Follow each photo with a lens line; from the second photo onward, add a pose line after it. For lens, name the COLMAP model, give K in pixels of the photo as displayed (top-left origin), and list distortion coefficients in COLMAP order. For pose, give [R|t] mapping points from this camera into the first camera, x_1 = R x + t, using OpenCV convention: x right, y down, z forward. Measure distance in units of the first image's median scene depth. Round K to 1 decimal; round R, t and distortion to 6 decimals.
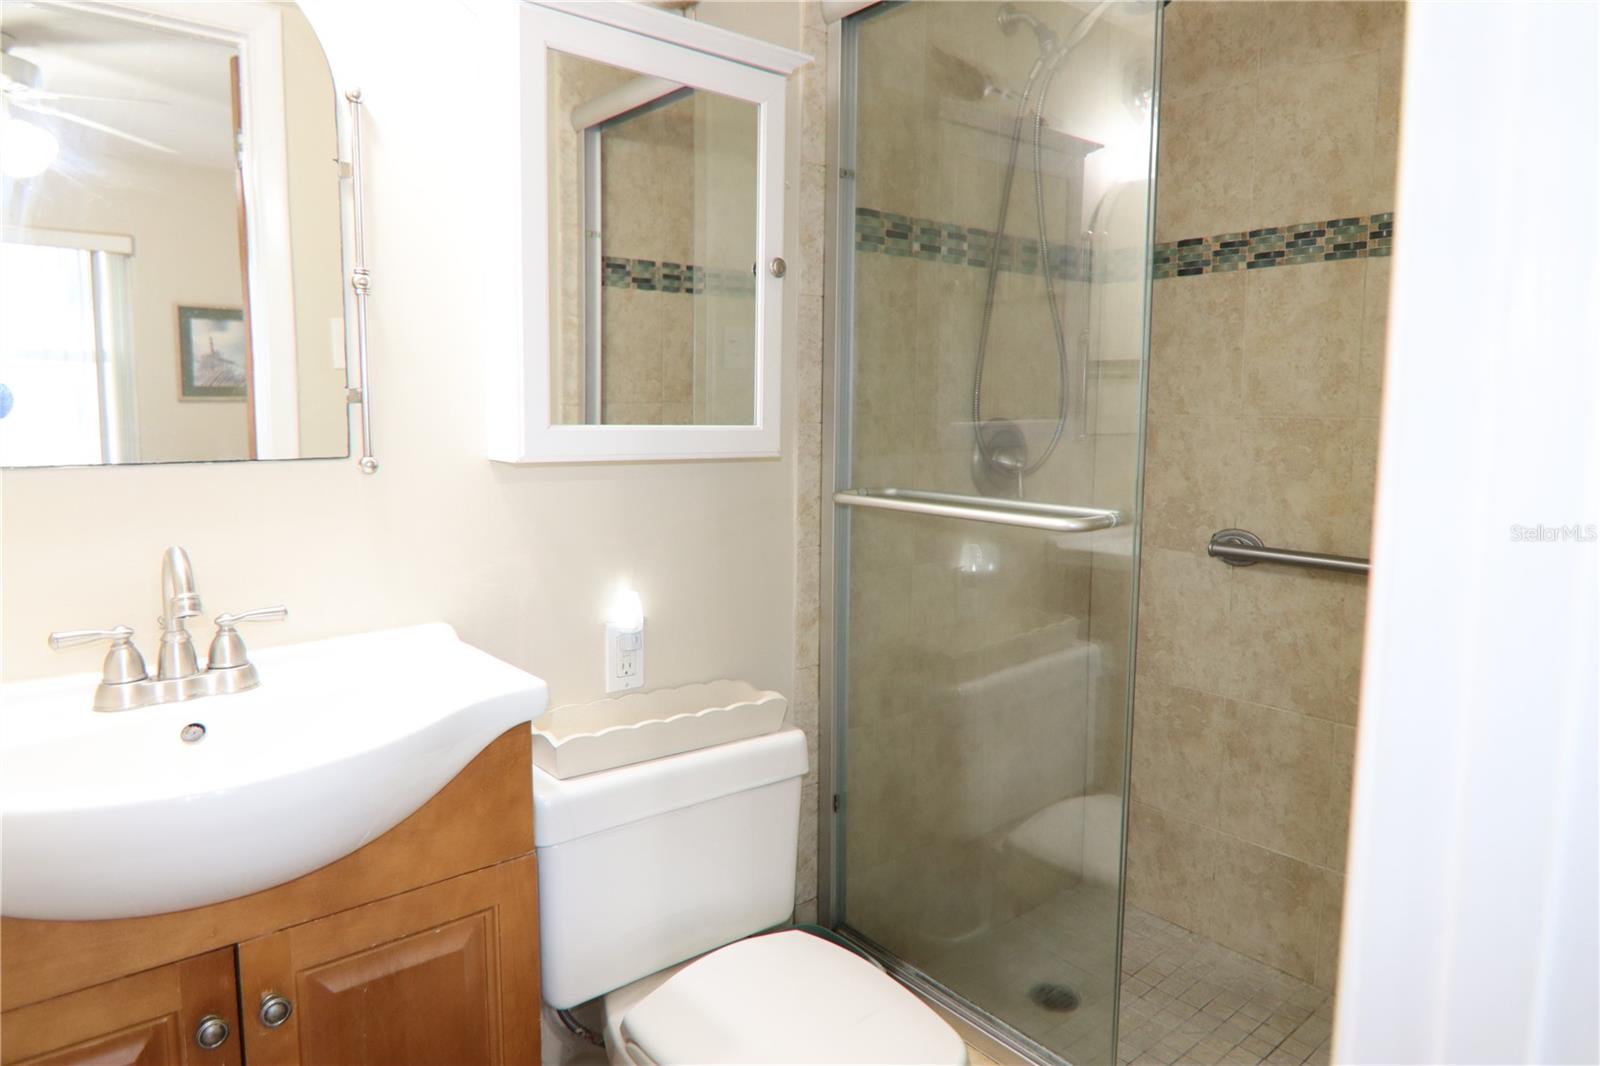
lens RADIAL K [[985.6, 0, 798.9], [0, 985.6, 507.7], [0, 0, 1]] dist [0.002167, -0.001613]
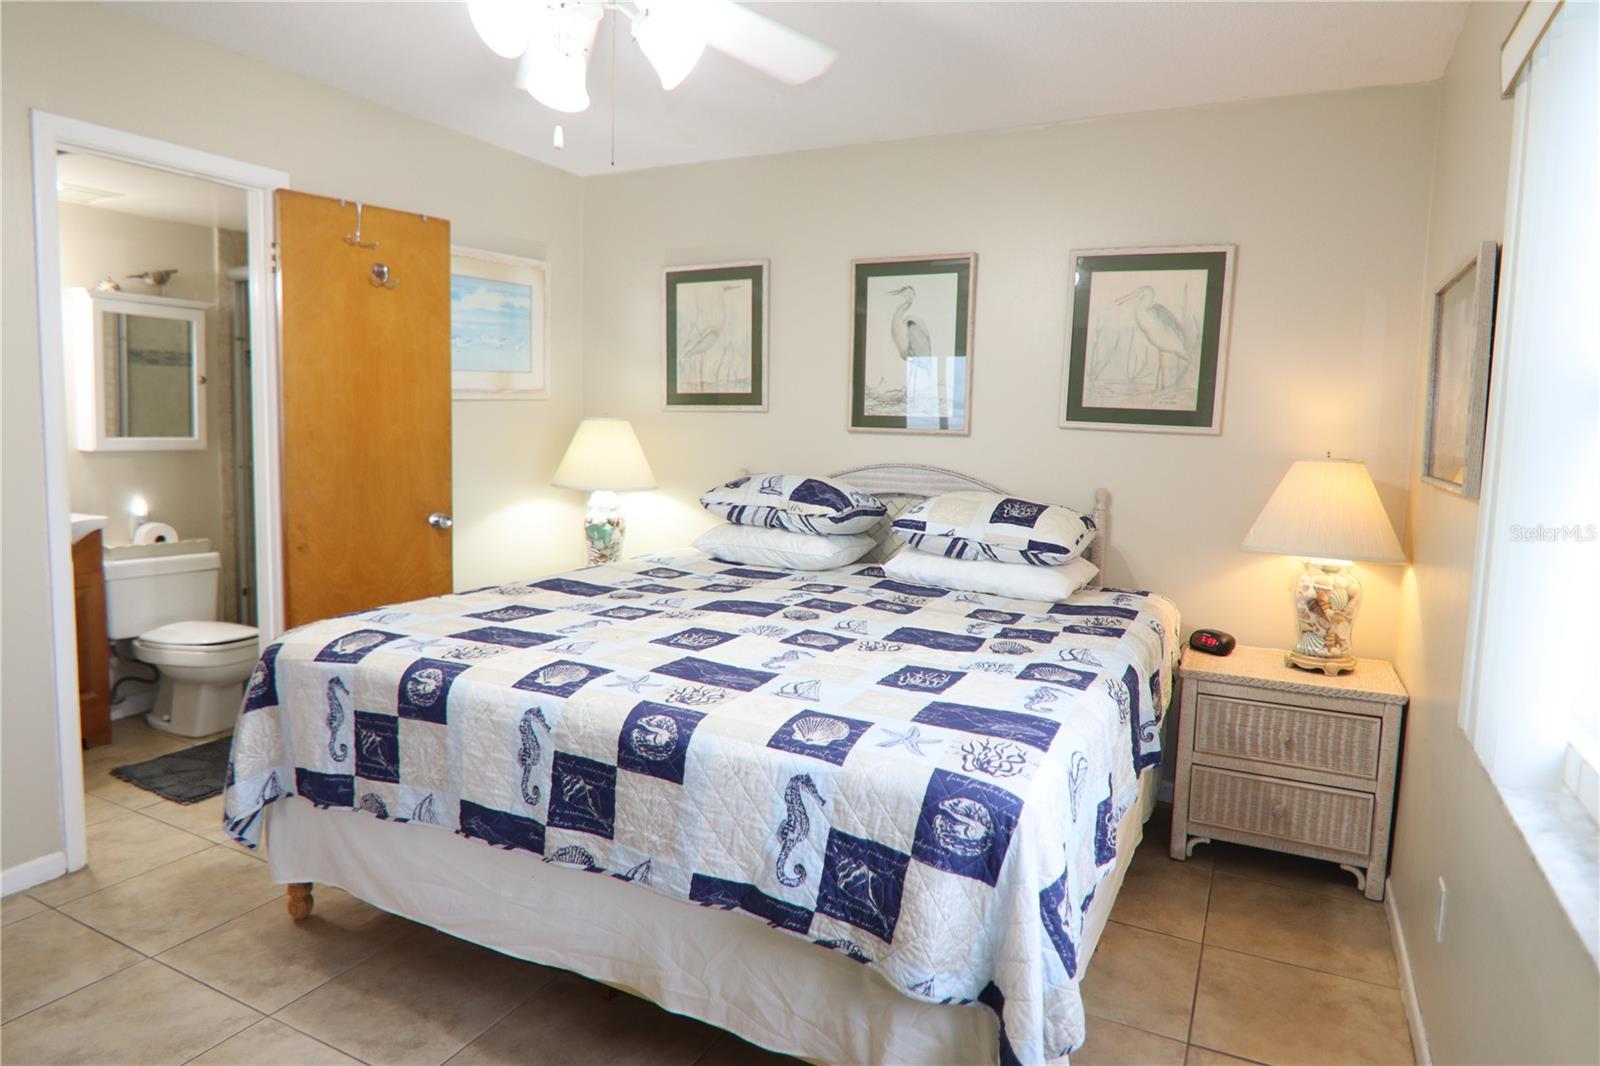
lens RADIAL K [[985.6, 0, 798.9], [0, 985.6, 507.7], [0, 0, 1]] dist [0.002167, -0.001613]
pose [[0.924341, -0.021428, 0.380965, 0.397870], [0.022459, 0.999746, 0.001739, 0.122595], [-0.380906, 0.006949, 0.924588, -1.871291]]
